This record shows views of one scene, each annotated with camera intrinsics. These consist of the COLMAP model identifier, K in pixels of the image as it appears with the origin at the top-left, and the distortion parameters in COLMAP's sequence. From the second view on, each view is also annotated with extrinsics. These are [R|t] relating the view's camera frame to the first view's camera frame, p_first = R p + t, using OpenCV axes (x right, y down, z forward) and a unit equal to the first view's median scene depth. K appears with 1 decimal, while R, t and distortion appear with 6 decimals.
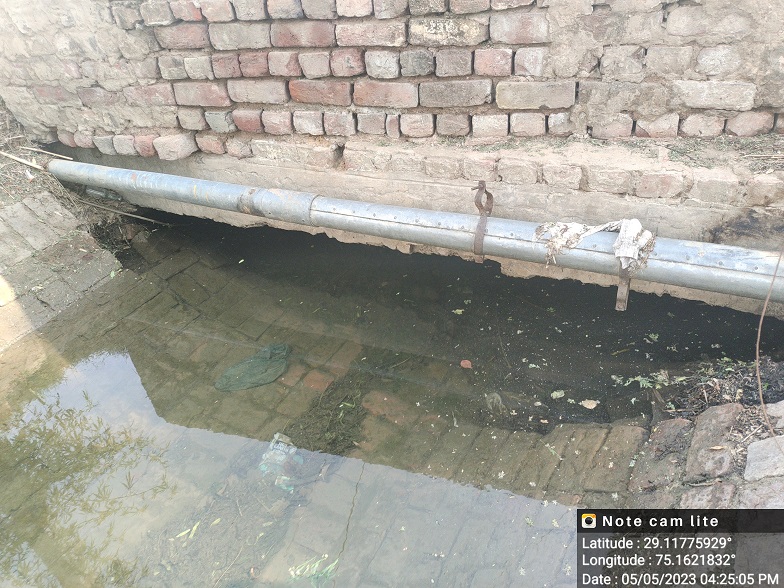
lens RADIAL K [[548.1, 0, 398.1], [0, 548.1, 290.9], [0, 0, 1]] dist [0.061666, -0.062499]
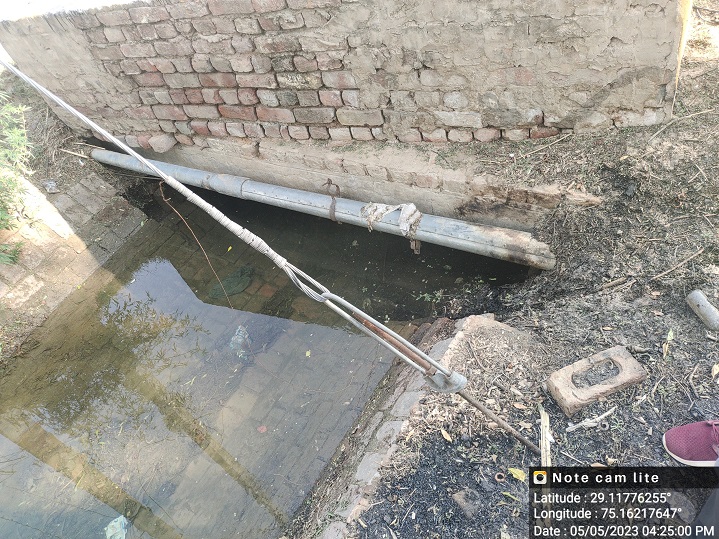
lens RADIAL K [[502.7, 0, 365.1], [0, 502.7, 266.7], [0, 0, 1]] dist [0.061666, -0.062499]
pose [[0.986613, -0.041518, -0.157705, 0.434142], [0.075427, 0.973571, 0.215570, -0.234160], [0.144587, -0.224580, 0.963669, -0.415552]]
